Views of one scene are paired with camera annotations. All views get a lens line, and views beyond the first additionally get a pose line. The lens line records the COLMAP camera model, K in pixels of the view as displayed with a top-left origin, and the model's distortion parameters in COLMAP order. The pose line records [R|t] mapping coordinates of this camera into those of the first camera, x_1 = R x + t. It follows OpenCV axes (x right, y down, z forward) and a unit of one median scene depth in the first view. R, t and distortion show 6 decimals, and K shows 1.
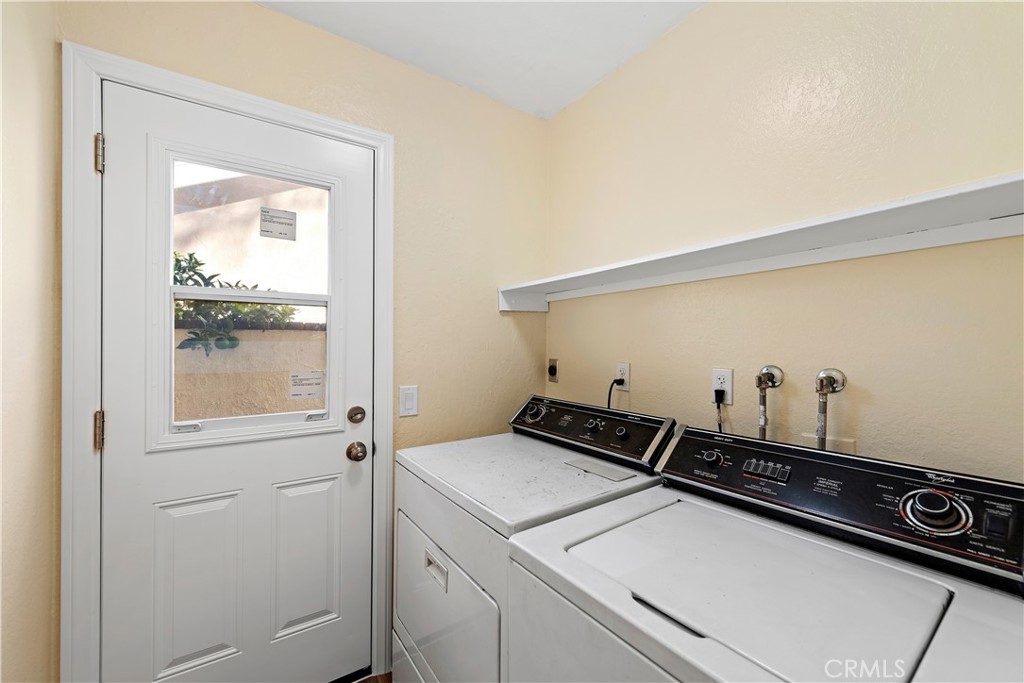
lens RADIAL K [[406.8, 0, 513.4], [0, 406.8, 345.5], [0, 0, 1]] dist [0.012619, 0.000152]
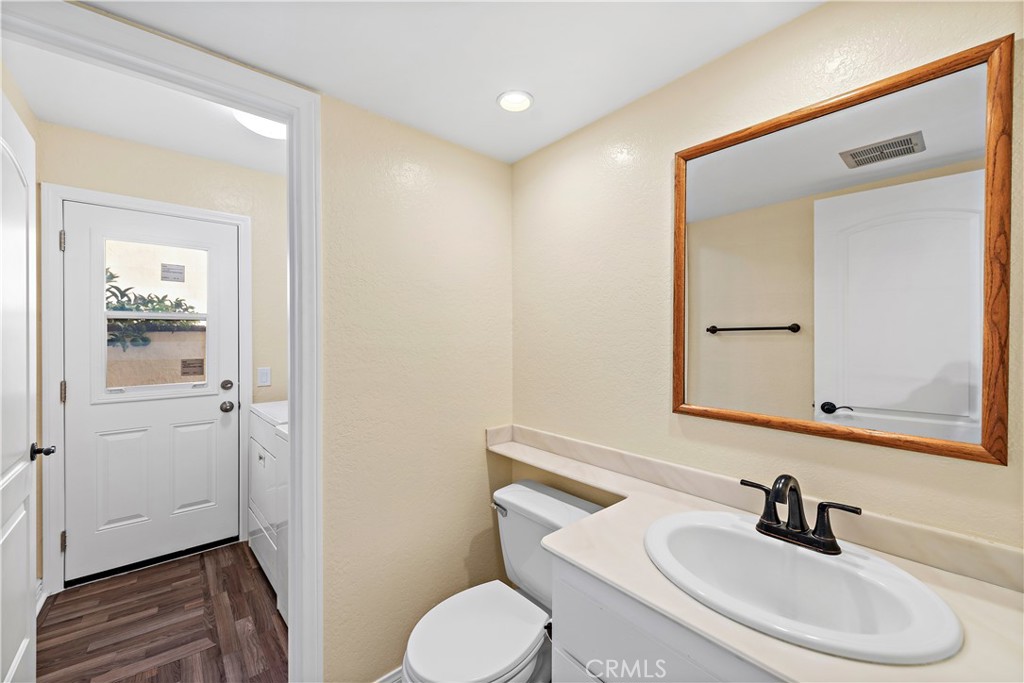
lens RADIAL K [[406.8, 0, 512.4], [0, 406.8, 338.8], [0, 0, 1]] dist [0.012619, 0.000152]
pose [[0.992395, -0.009387, 0.122733, 0.575736], [0.009523, 0.999955, -0.000527, -0.007099], [-0.122722, 0.001692, 0.992440, -0.814642]]
